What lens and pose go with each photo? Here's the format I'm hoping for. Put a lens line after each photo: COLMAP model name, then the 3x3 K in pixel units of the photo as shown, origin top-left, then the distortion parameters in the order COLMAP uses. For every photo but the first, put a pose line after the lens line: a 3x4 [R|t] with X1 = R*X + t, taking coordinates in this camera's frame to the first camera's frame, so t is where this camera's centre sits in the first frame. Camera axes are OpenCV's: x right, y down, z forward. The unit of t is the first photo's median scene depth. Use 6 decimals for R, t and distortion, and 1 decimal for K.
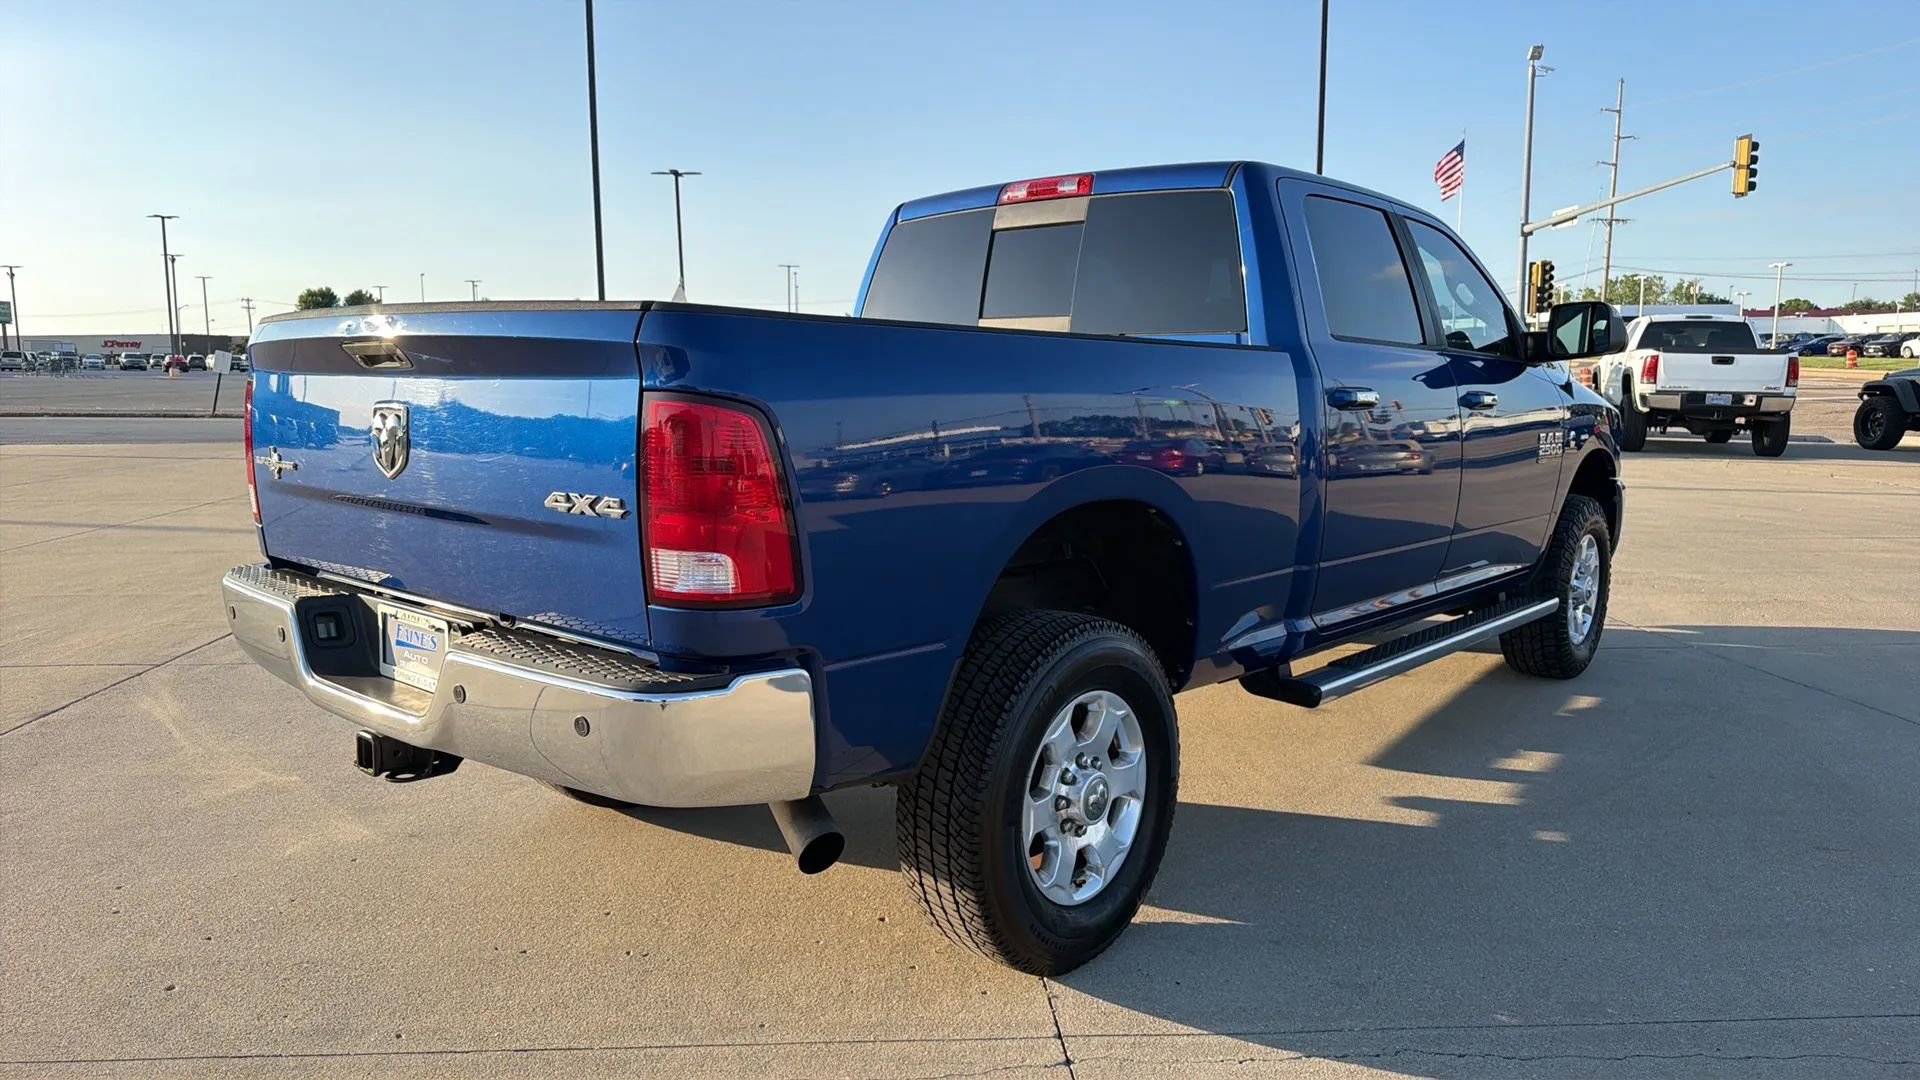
lens RADIAL K [[1297.8, 0, 948.4], [0, 1297.8, 531.7], [0, 0, 1]] dist [0.044506, -0.052528]
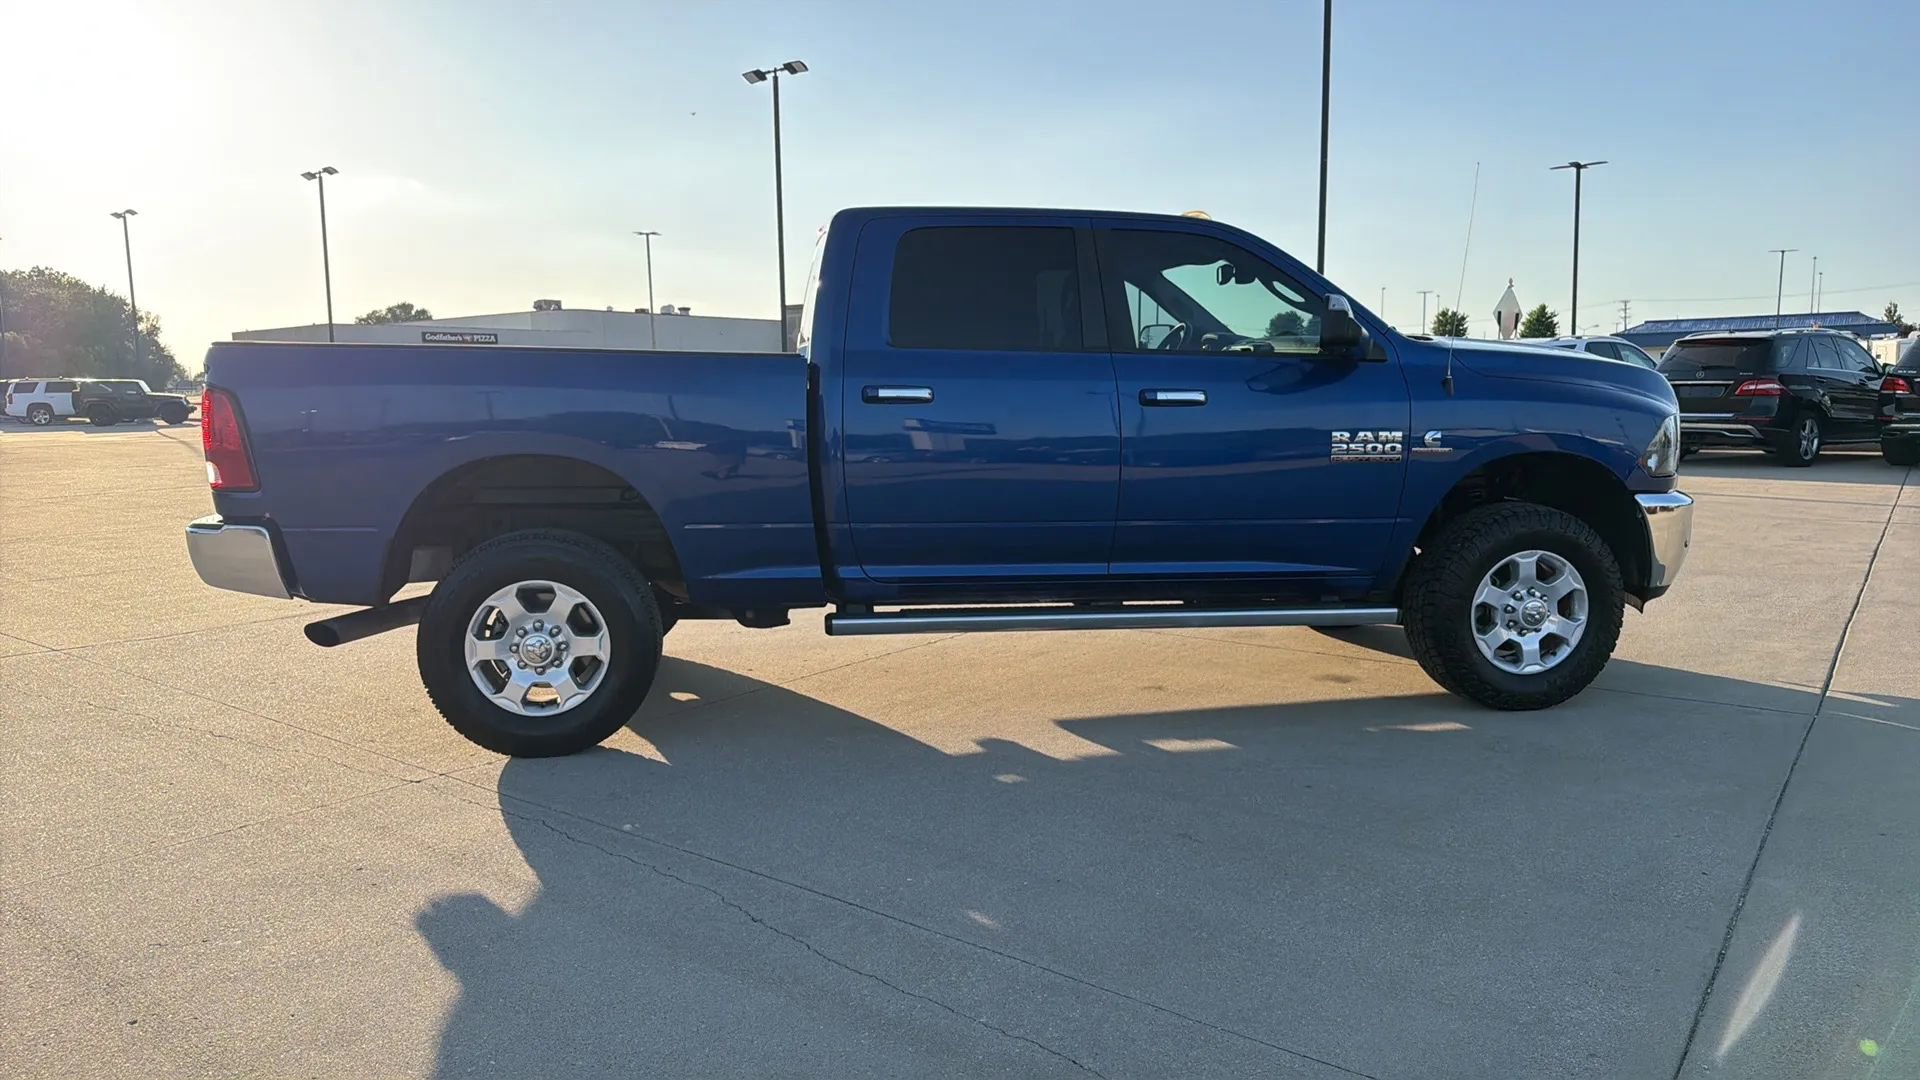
lens RADIAL K [[1297.8, 0, 947.6], [0, 1297.8, 537.0], [0, 0, 1]] dist [0.044506, -0.052528]
pose [[0.752361, 0.067032, -0.655331, 1.148979], [-0.069354, 0.997341, 0.022393, 0.001711], [0.655090, 0.028602, 0.755010, 0.108074]]
